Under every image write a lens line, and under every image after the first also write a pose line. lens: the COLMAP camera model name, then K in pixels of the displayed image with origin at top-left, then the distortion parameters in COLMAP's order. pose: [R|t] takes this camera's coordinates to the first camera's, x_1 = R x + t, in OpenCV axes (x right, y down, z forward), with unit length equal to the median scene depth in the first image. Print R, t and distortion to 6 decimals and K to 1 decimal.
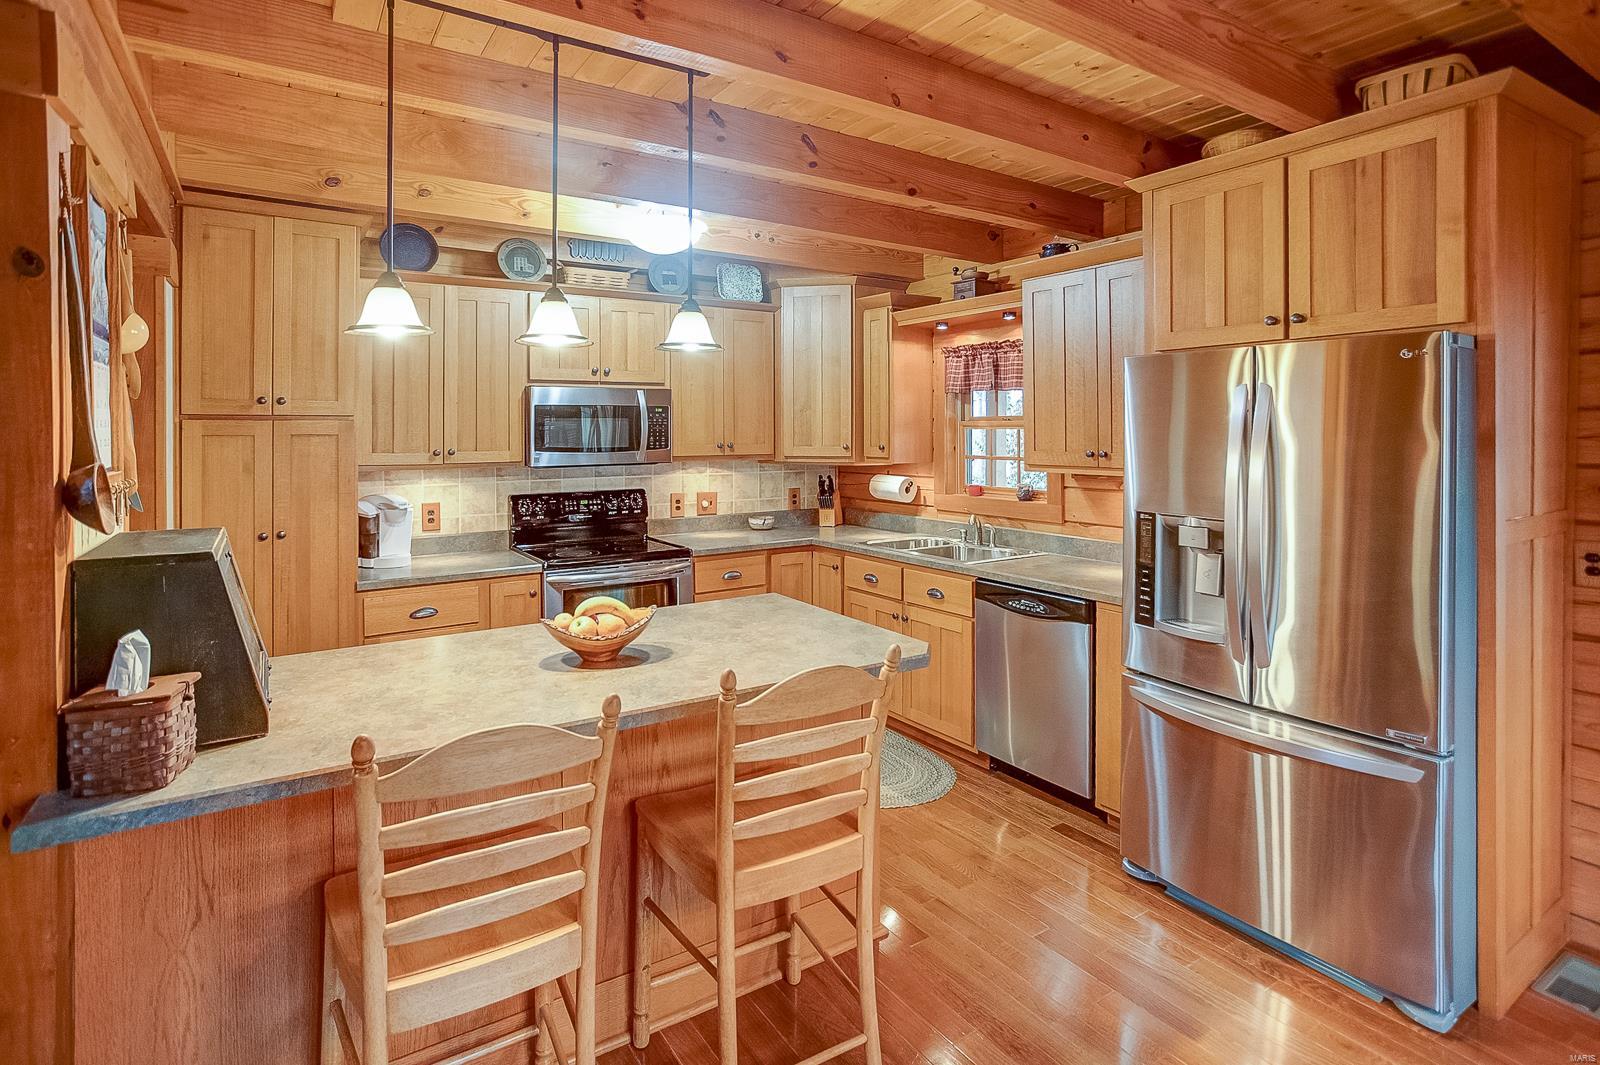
lens RADIAL K [[801.4, 0, 836.0], [0, 801.4, 435.6], [0, 0, 1]] dist [0.000943, 0.000350]
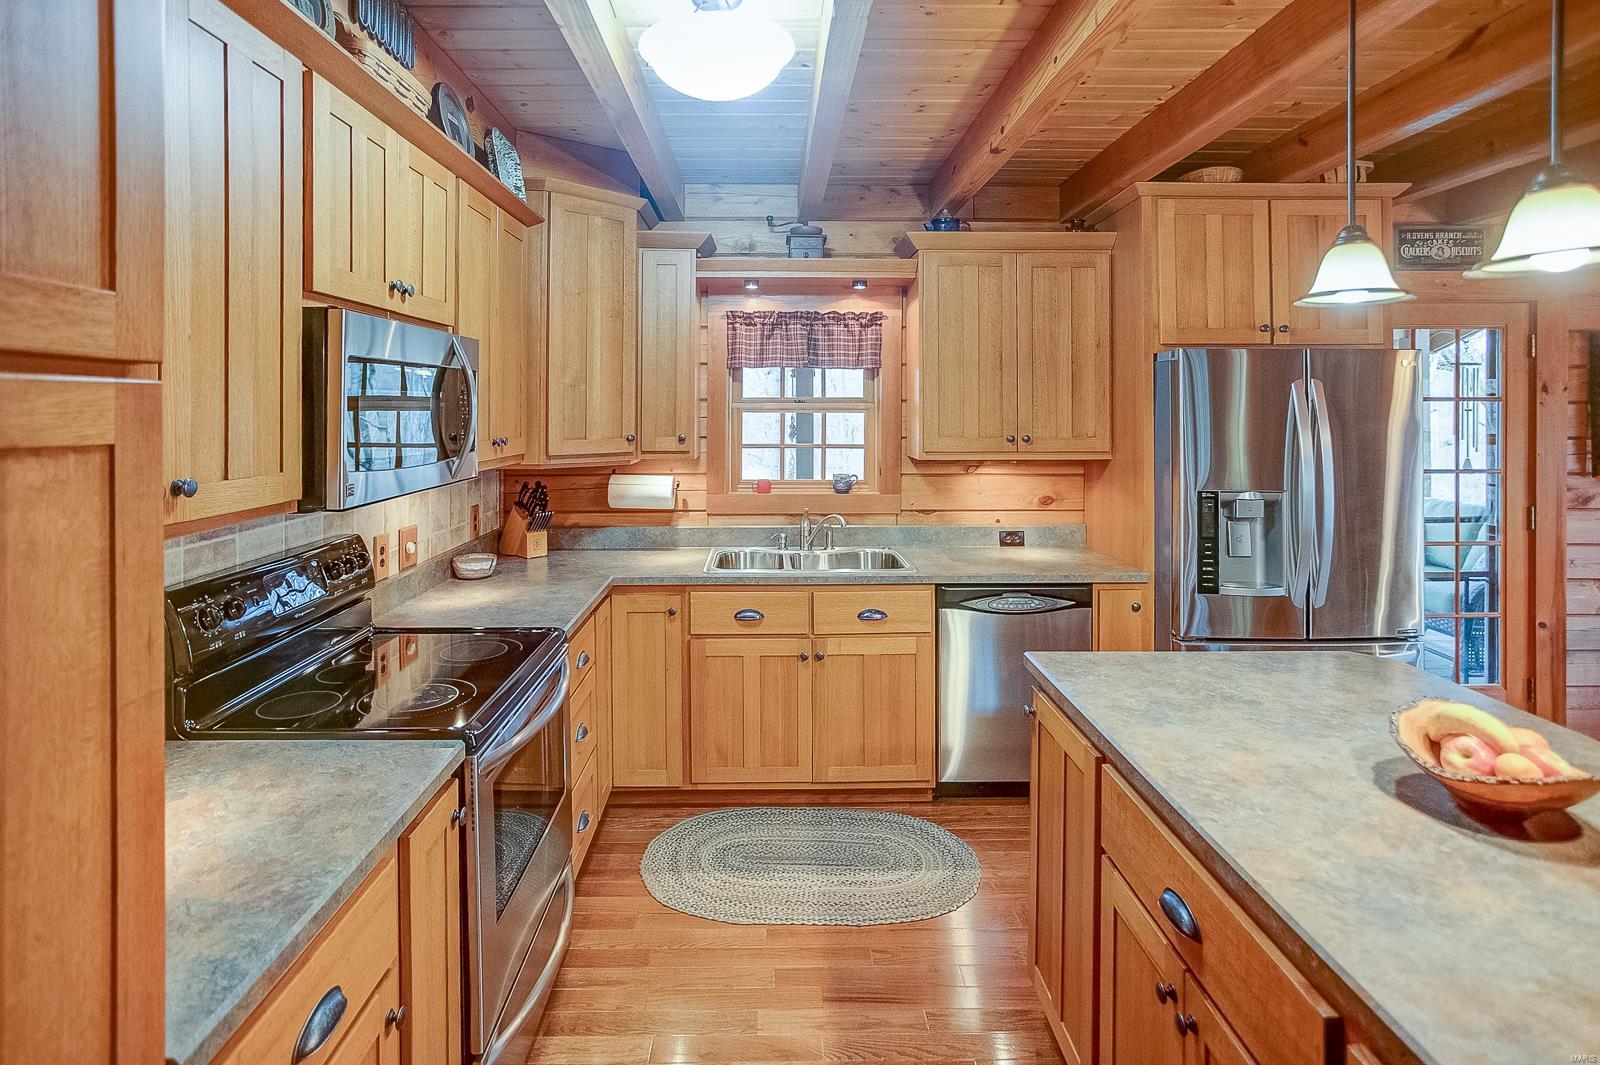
lens RADIAL K [[789.8, 0, 773.9], [0, 789.8, 412.1], [0, 0, 1]] dist [-0.003690, -0.000382]
pose [[0.565279, 0.000968, 0.824900, -0.567471], [0.002441, 0.999993, -0.002847, -0.007240], [-0.824896, 0.003623, 0.565272, 0.594490]]
